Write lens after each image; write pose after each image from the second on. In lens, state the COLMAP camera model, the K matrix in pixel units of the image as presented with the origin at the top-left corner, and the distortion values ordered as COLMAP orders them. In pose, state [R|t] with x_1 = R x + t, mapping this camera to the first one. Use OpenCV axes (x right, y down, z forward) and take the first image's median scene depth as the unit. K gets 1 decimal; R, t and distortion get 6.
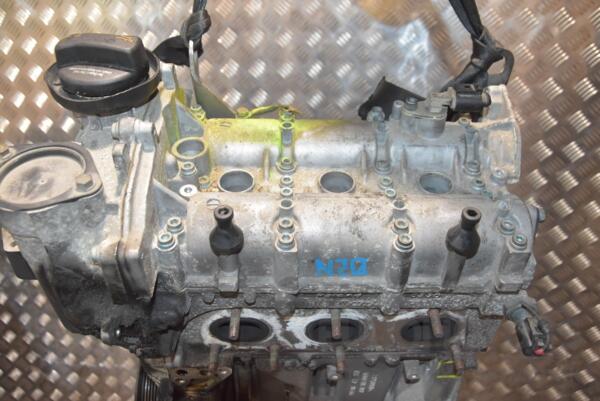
lens RADIAL K [[541.9, 0, 300.0], [0, 541.9, 200.5], [0, 0, 1]] dist [-0.007052, -0.000476]
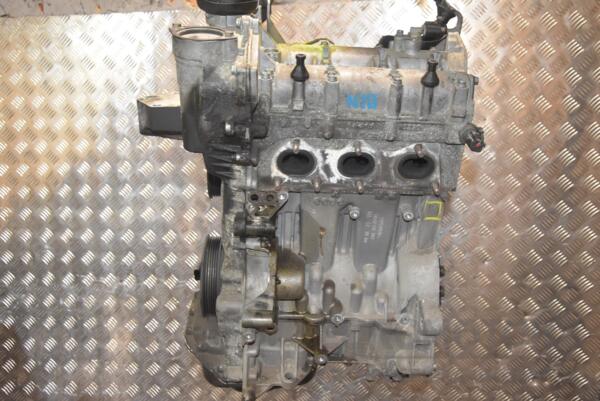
lens RADIAL K [[649.4, 0, 300.0], [0, 649.4, 200.5], [0, 0, 1]] dist [-0.004018, 0.260989]
pose [[0.999375, 0.018306, 0.030233, -0.151155], [-0.009690, 0.964551, -0.263720, 0.823597], [-0.033989, 0.263262, 0.964125, -0.765878]]
